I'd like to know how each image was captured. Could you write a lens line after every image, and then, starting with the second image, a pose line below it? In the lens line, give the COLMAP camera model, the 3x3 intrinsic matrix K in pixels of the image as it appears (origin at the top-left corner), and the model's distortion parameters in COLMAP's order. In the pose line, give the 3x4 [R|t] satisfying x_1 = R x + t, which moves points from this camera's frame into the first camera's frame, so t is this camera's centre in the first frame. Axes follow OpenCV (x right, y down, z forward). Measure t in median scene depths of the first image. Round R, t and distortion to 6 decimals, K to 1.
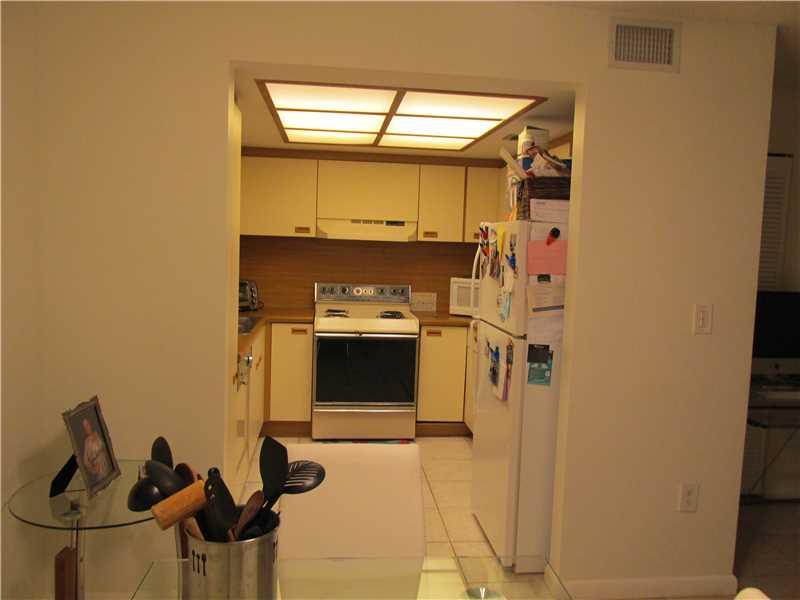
lens RADIAL K [[666.7, 0, 400.0], [0, 666.7, 300.0], [0, 0, 1]] dist [-0.007381, 0.003993]
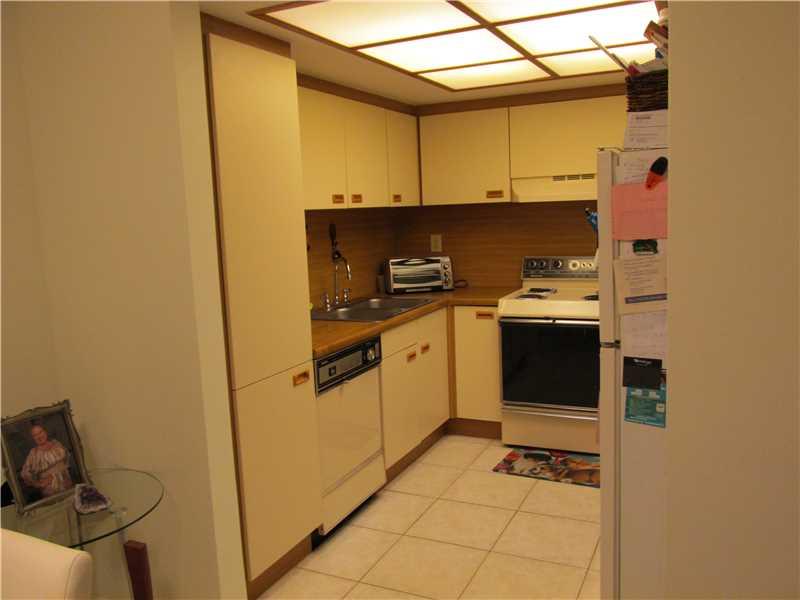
lens RADIAL K [[666.7, 0, 400.0], [0, 666.7, 300.0], [0, 0, 1]] dist [-0.007381, 0.003993]
pose [[0.855657, -0.000458, -0.517543, 0.203634], [0.023654, 0.998989, 0.038224, -0.007849], [0.517003, -0.044948, 0.854803, 0.235001]]
